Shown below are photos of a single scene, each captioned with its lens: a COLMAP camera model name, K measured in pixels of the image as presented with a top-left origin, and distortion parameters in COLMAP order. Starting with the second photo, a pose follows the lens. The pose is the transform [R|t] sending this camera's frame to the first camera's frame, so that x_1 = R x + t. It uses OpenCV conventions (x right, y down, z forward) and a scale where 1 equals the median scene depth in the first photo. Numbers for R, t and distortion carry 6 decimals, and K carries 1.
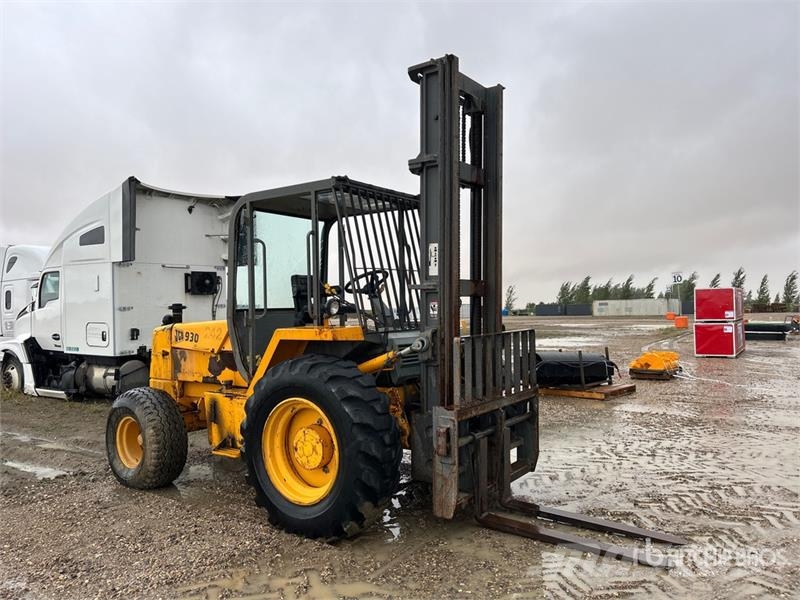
lens RADIAL K [[598.8, 0, 400.0], [0, 598.8, 300.0], [0, 0, 1]] dist [0.066948, -0.060782]
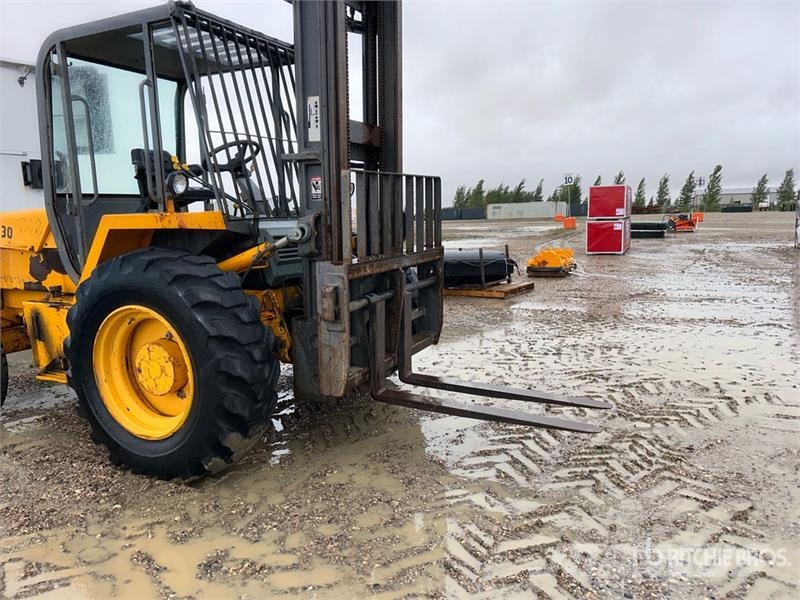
lens RADIAL K [[600.3, 0, 395.1], [0, 600.3, 297.6], [0, 0, 1]] dist [0.064411, -0.067652]
pose [[0.987045, -0.028110, 0.157964, 0.025796], [0.003705, 0.988264, 0.152711, 0.031765], [-0.160403, -0.150147, 0.975565, 0.172832]]
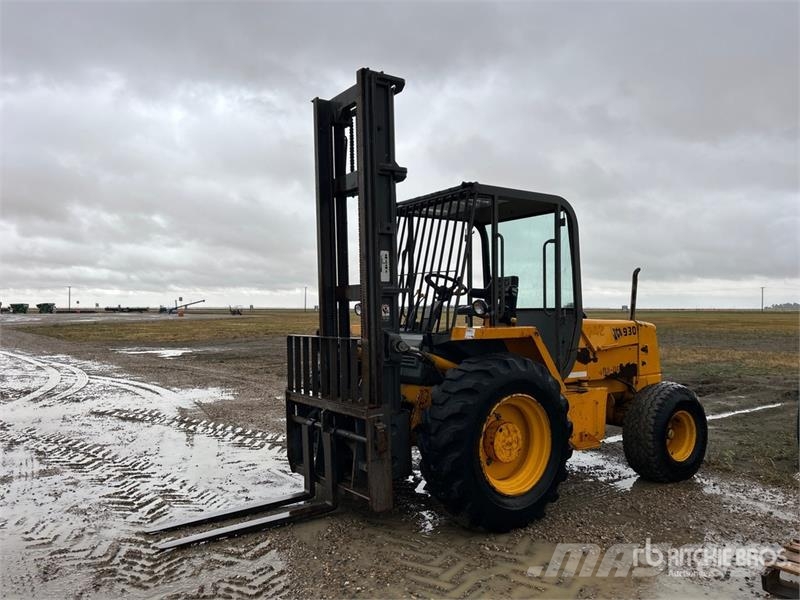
lens RADIAL K [[598.8, 0, 400.0], [0, 598.8, 300.0], [0, 0, 1]] dist [0.066948, -0.060782]
pose [[-0.327883, 0.005023, -0.944705, 0.997798], [0.026373, 0.999645, -0.003839, -0.002575], [0.944350, -0.026173, -0.327899, 1.325476]]
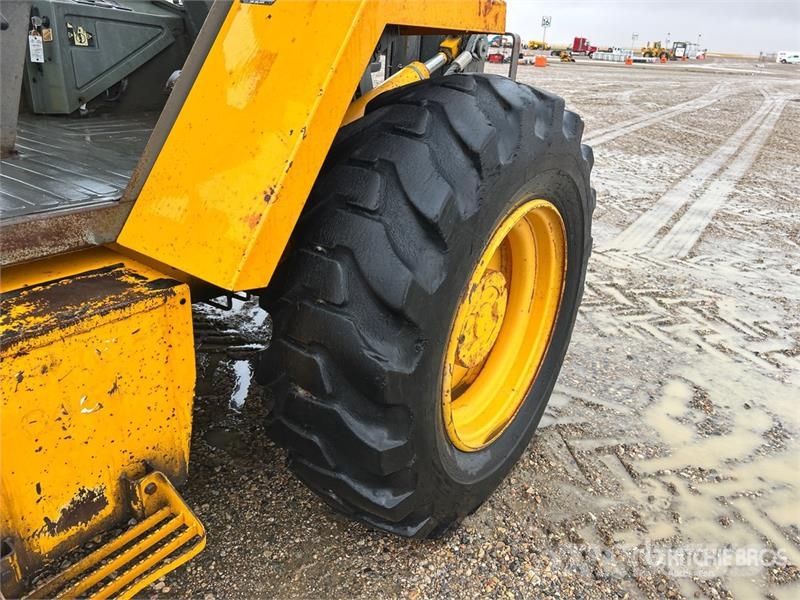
lens RADIAL K [[590.6, 0, 400.0], [0, 590.6, 300.0], [0, 0, 1]] dist [0.055335, -0.065755]
pose [[-0.001953, -0.385203, 0.922830, -0.437574], [-0.073649, 0.920381, 0.384025, 0.067362], [-0.997282, -0.067216, -0.030167, 0.895573]]
